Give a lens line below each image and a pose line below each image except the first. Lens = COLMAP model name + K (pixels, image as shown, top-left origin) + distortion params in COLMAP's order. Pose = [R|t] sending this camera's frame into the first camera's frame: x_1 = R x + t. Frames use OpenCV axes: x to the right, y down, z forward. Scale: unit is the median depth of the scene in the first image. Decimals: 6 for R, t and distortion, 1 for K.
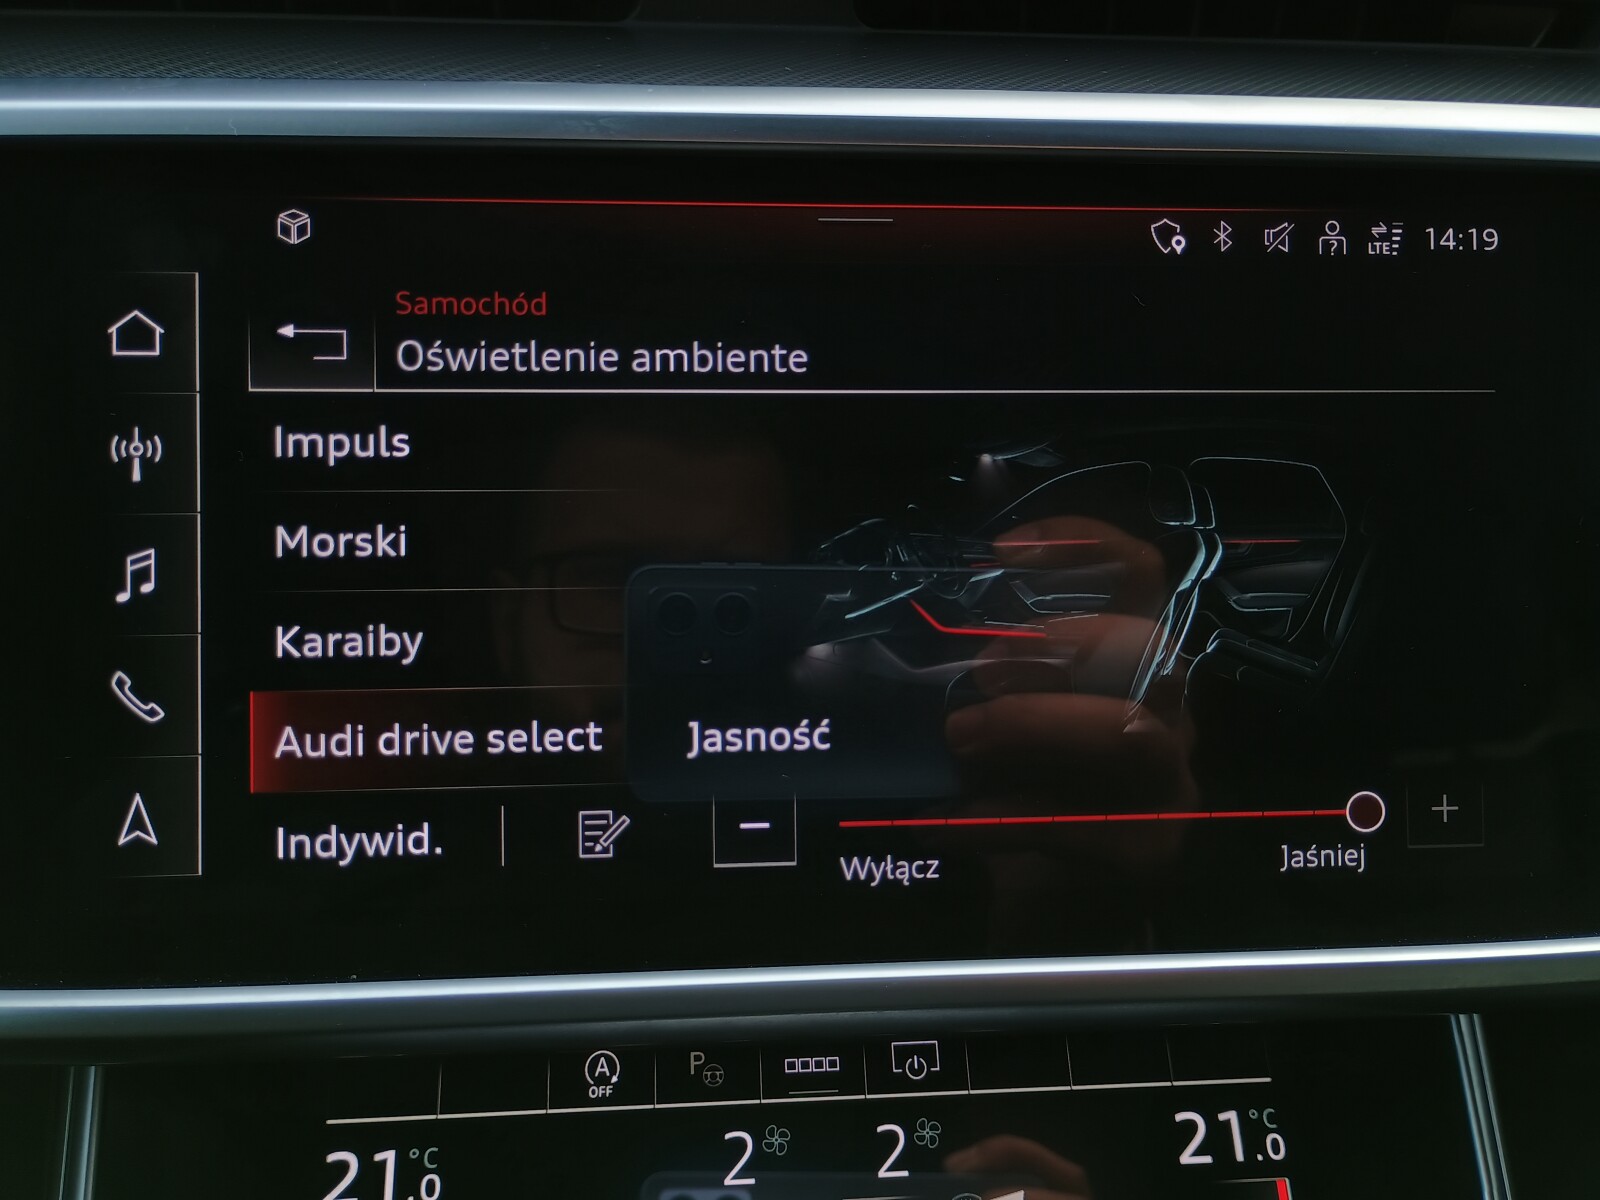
lens RADIAL K [[1403.6, 0, 802.9], [0, 1403.6, 597.3], [0, 0, 1]] dist [0.045600, -0.090542]
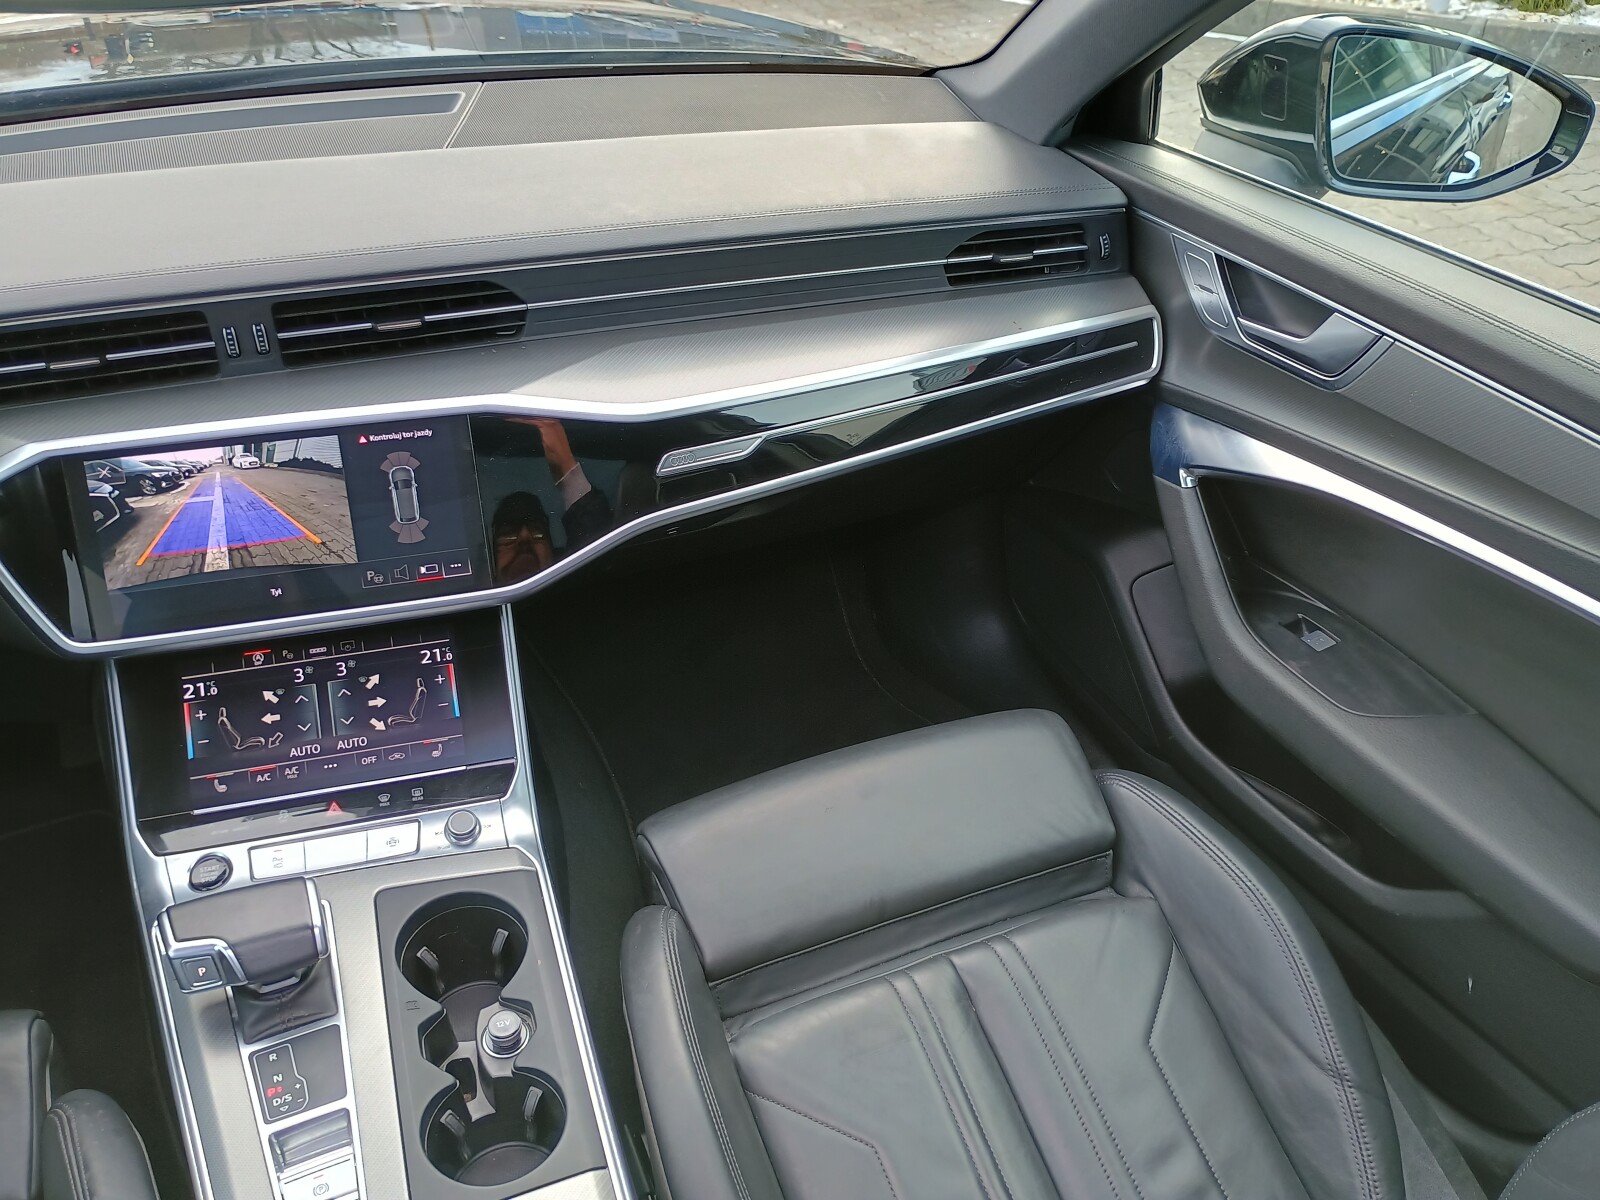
lens RADIAL K [[1397.4, 0, 799.7], [0, 1397.4, 584.1], [0, 0, 1]] dist [0.069137, -0.078992]
pose [[0.985165, -0.114510, 0.127821, 1.032100], [0.093000, 0.982210, 0.163139, -0.419855], [-0.144228, -0.148832, 0.978288, -3.578183]]
